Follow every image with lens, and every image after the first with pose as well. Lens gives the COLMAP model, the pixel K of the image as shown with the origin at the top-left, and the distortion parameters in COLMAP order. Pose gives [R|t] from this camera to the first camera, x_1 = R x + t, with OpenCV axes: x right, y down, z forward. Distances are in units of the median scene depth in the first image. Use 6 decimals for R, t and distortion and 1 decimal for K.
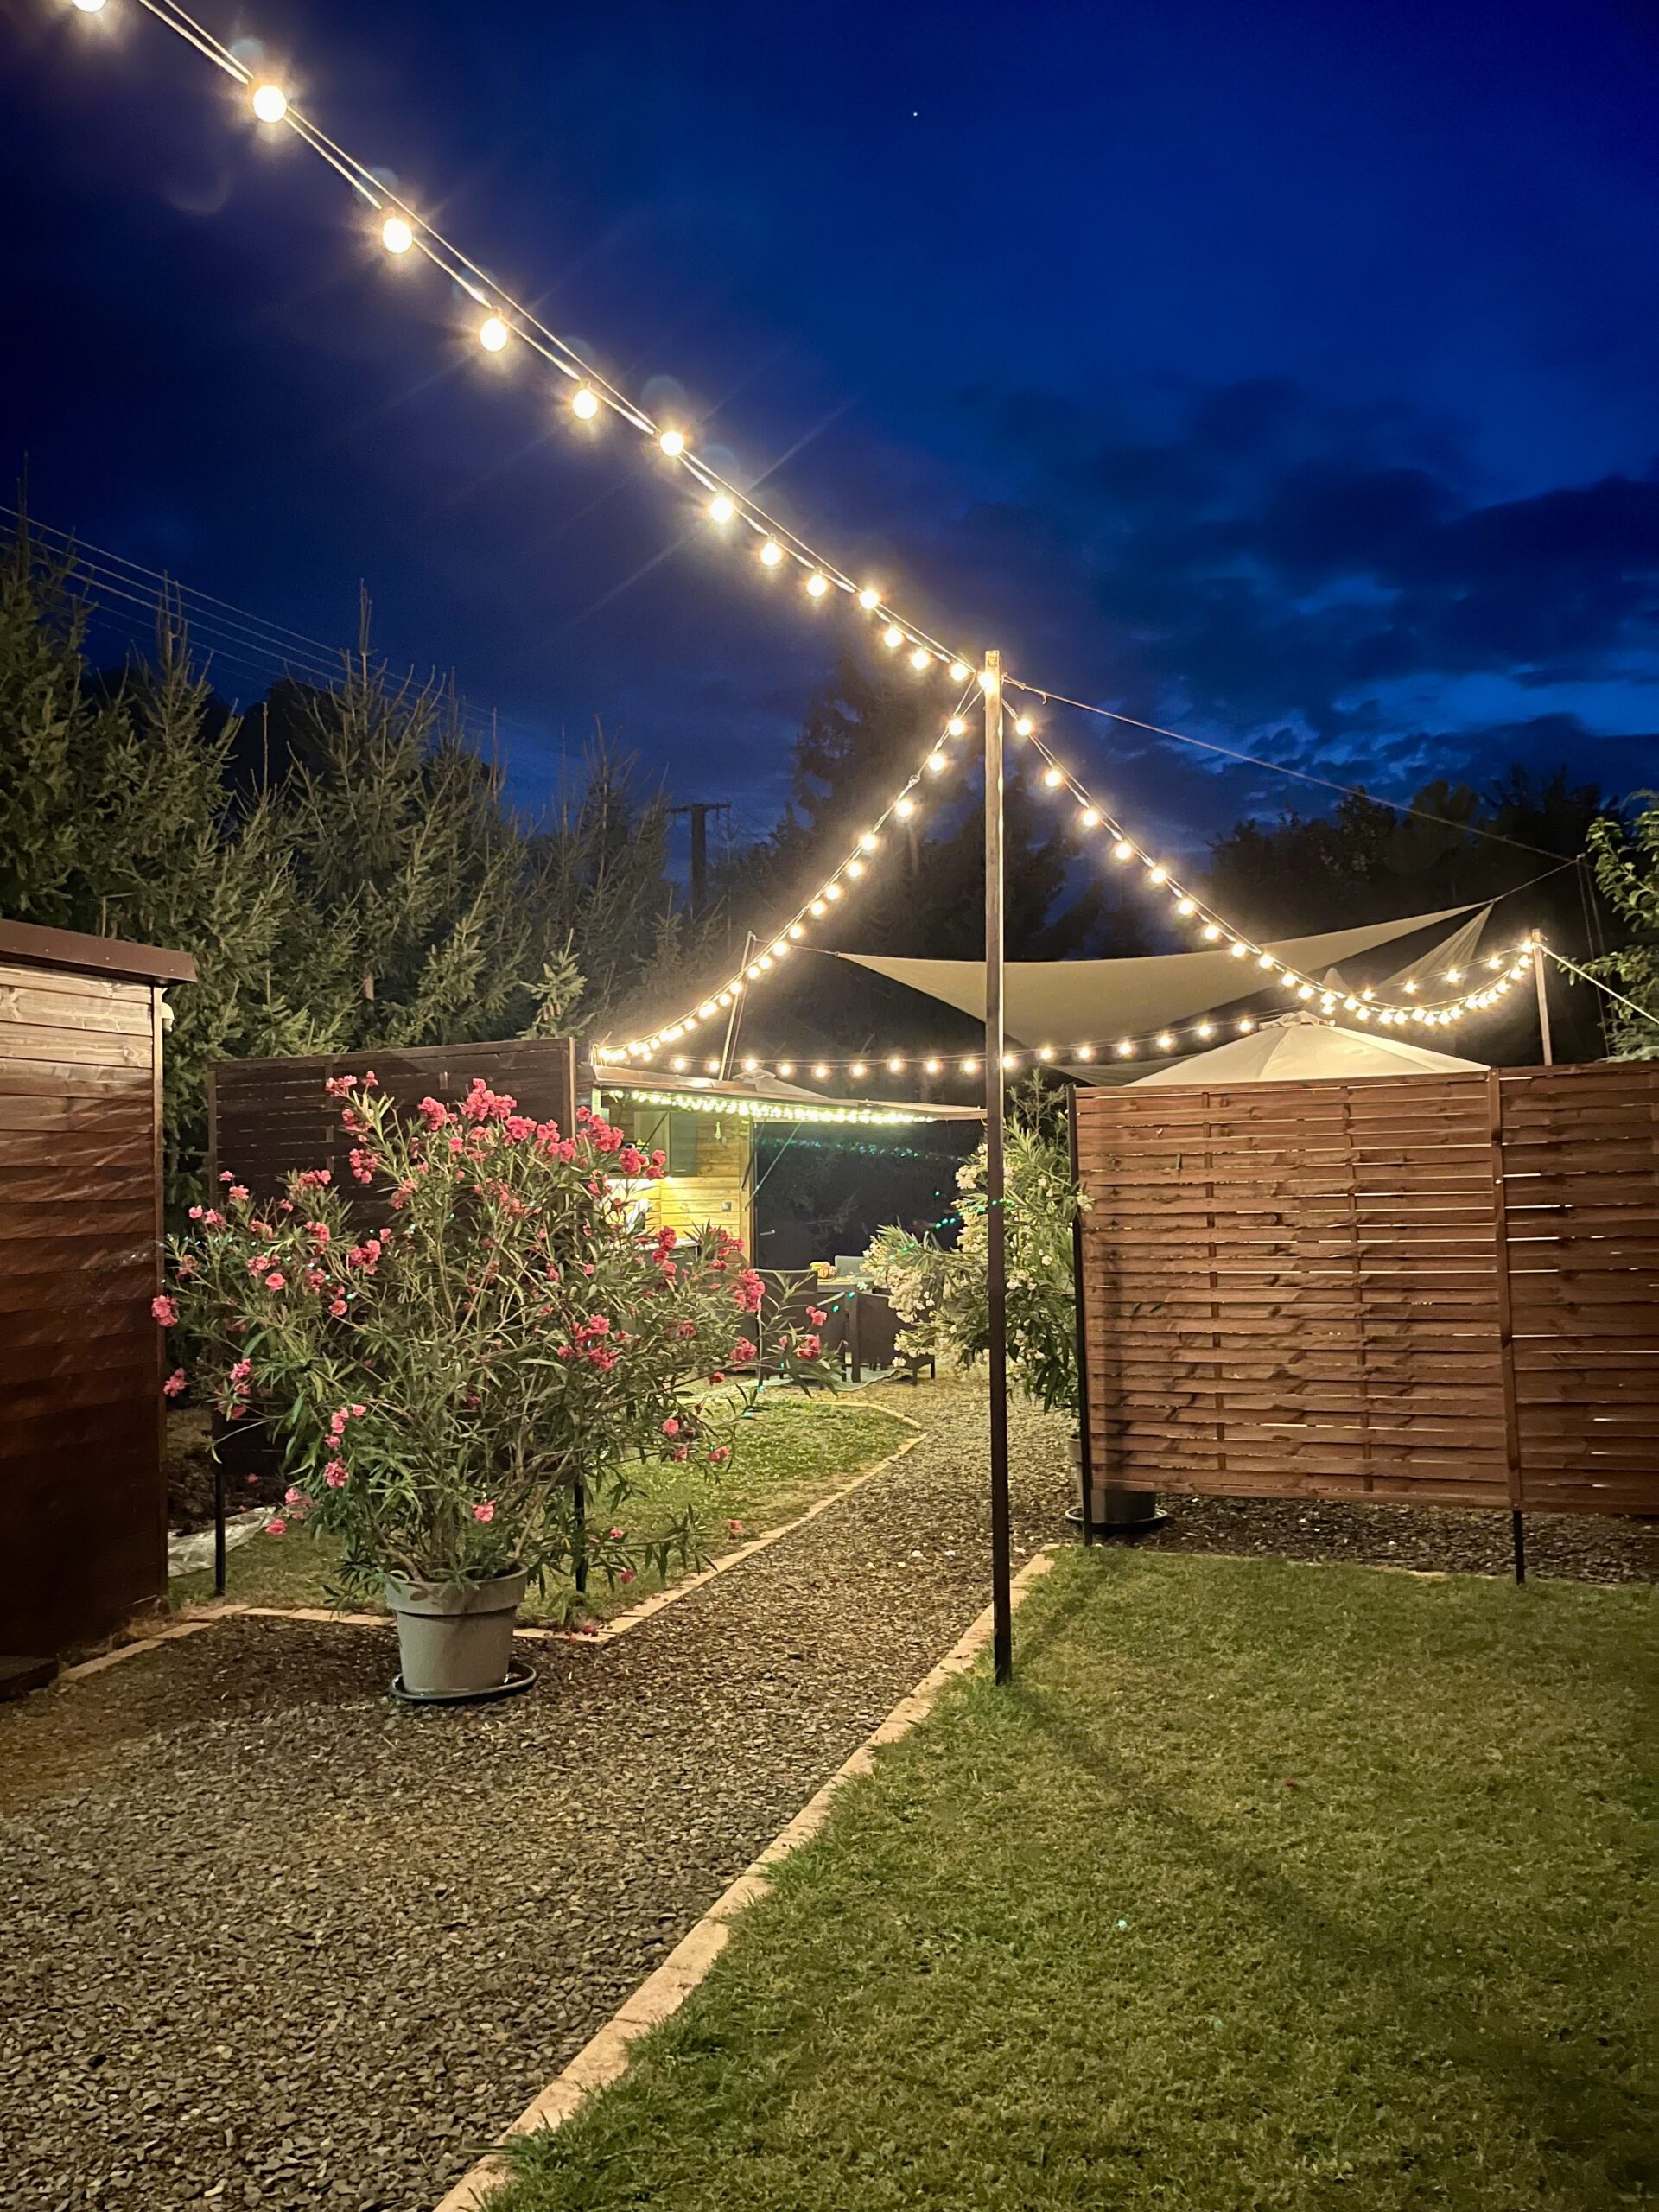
lens RADIAL K [[1905.3, 0, 829.5], [0, 1905.3, 1106.0], [0, 0, 1]] dist [0.009622, 0.001894]
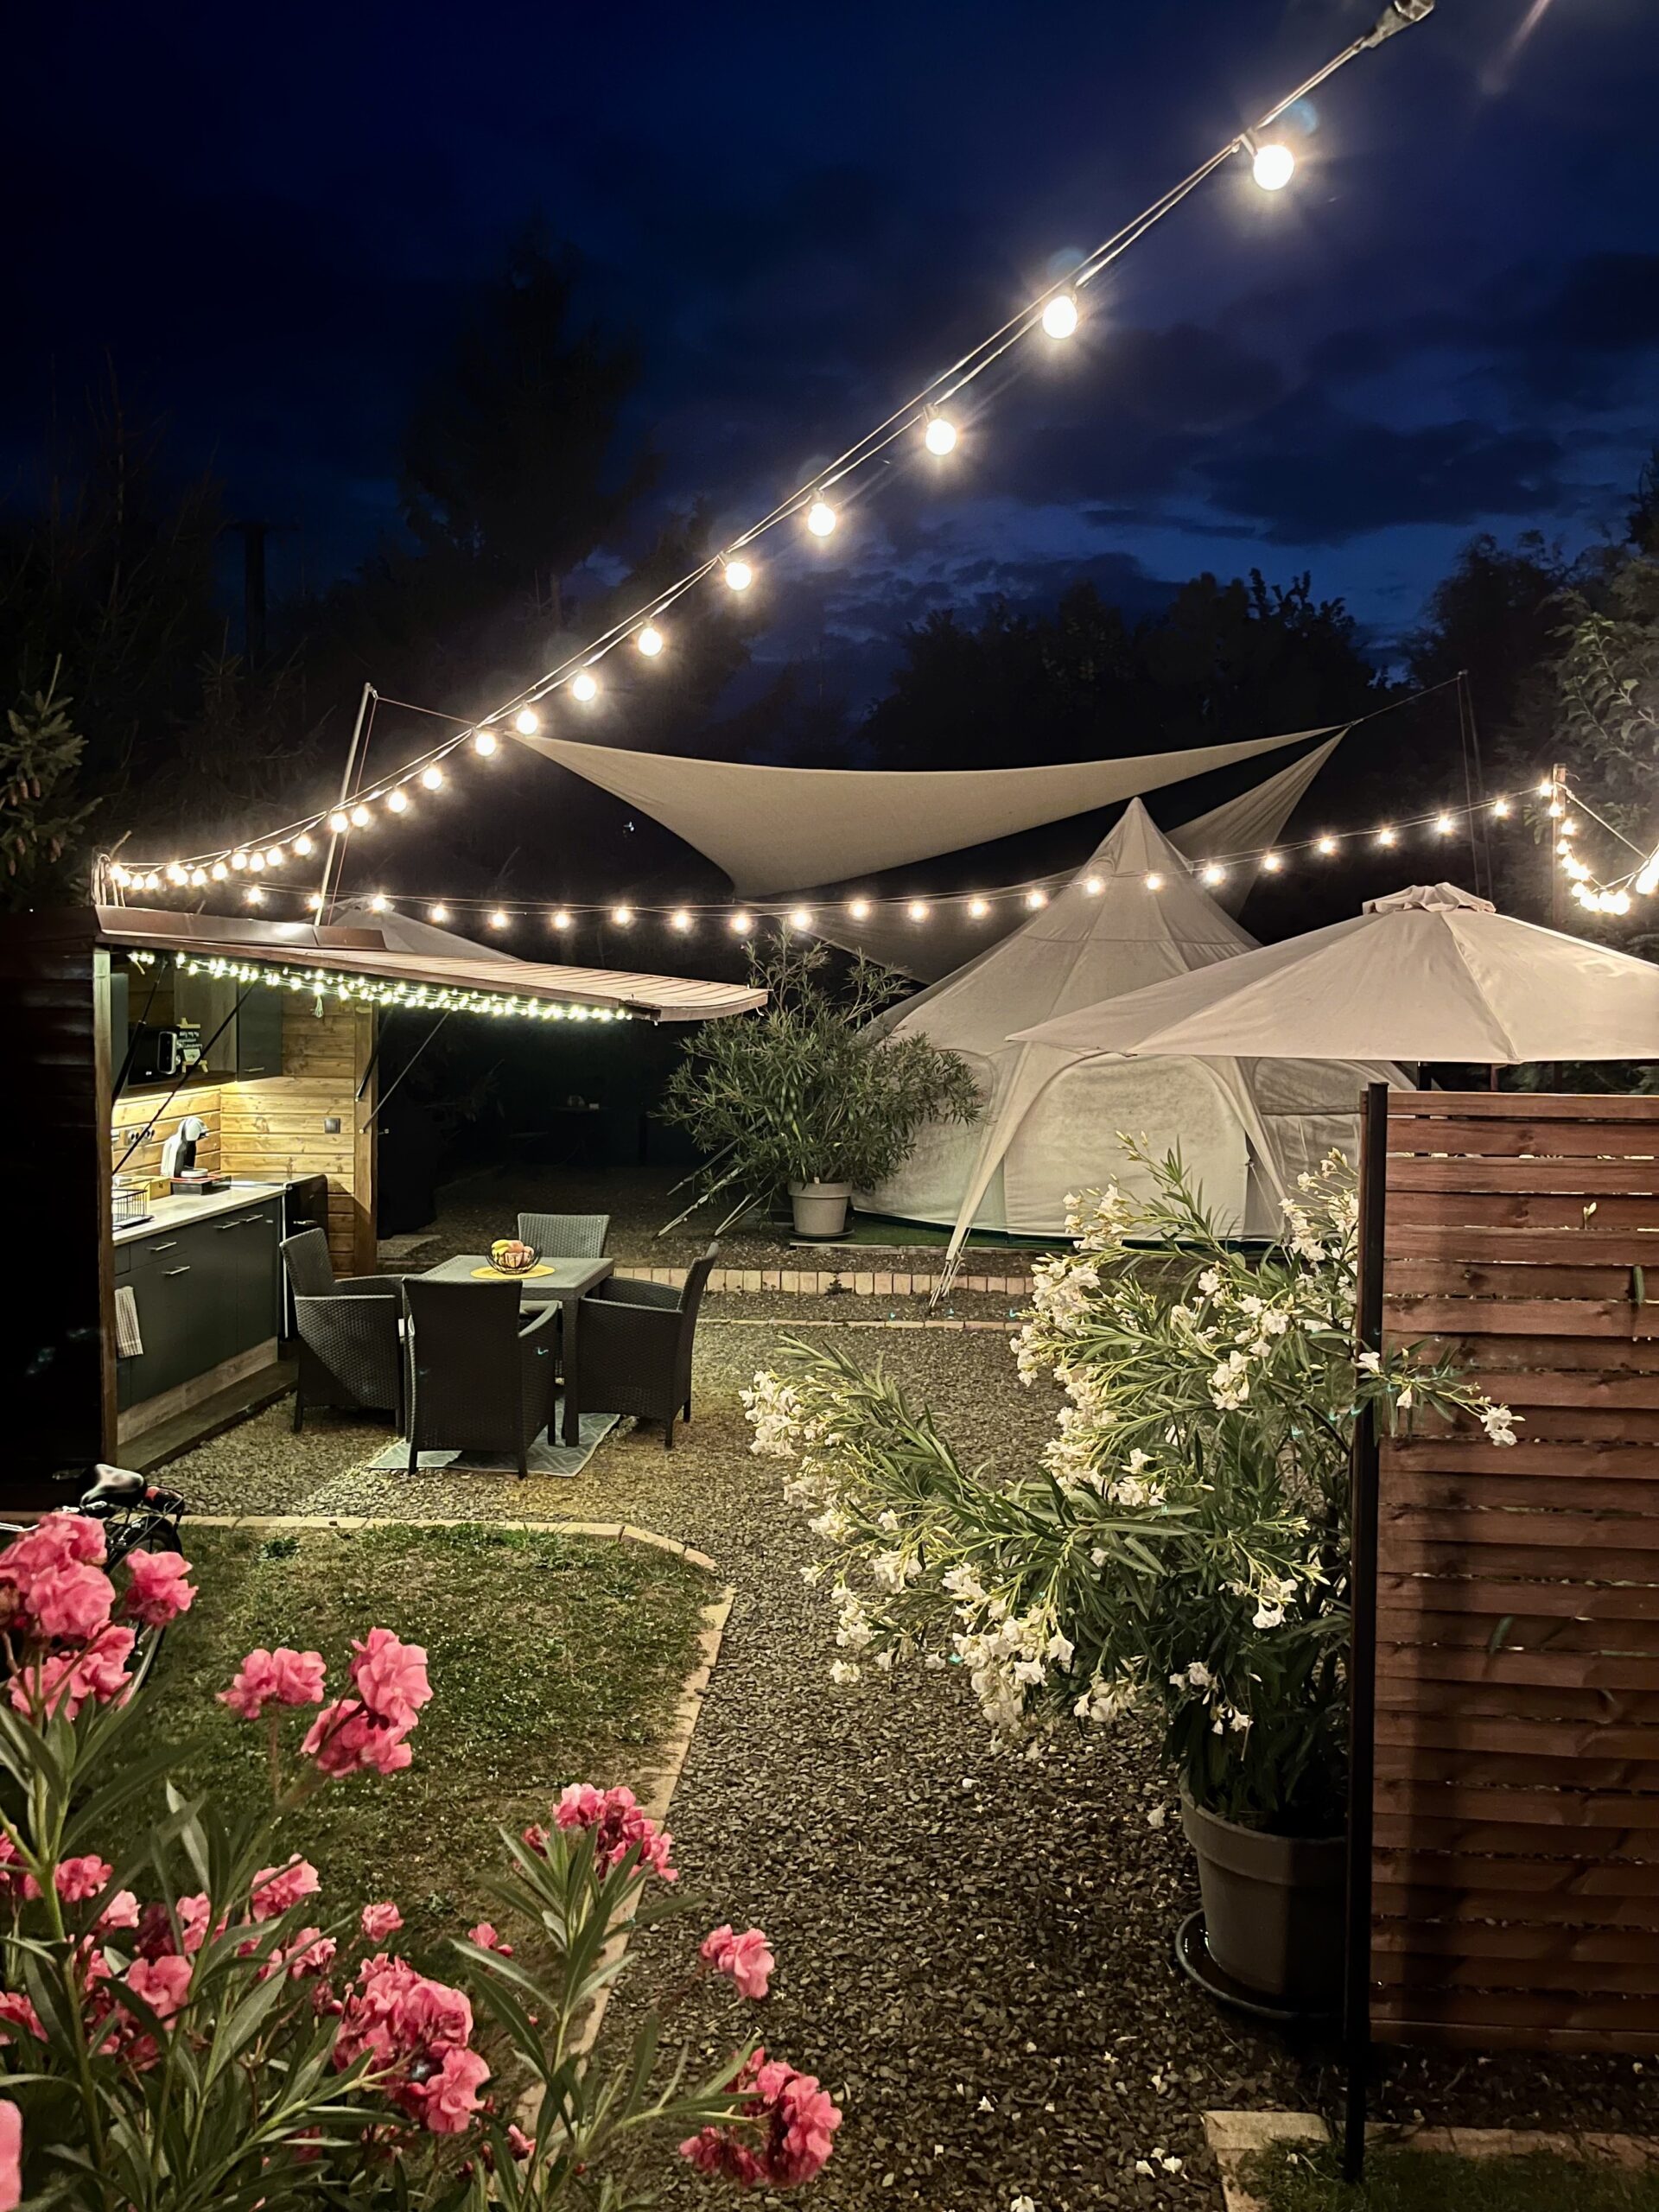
lens RADIAL K [[1788.7, 0, 918.8], [0, 1788.7, 1110.6], [0, 0, 1]] dist [0.003100, -0.002039]
pose [[0.955550, 0.009414, 0.294680, -0.045163], [-0.043209, 0.993170, 0.108382, -0.025117], [-0.291647, -0.116297, 0.949430, 0.403152]]
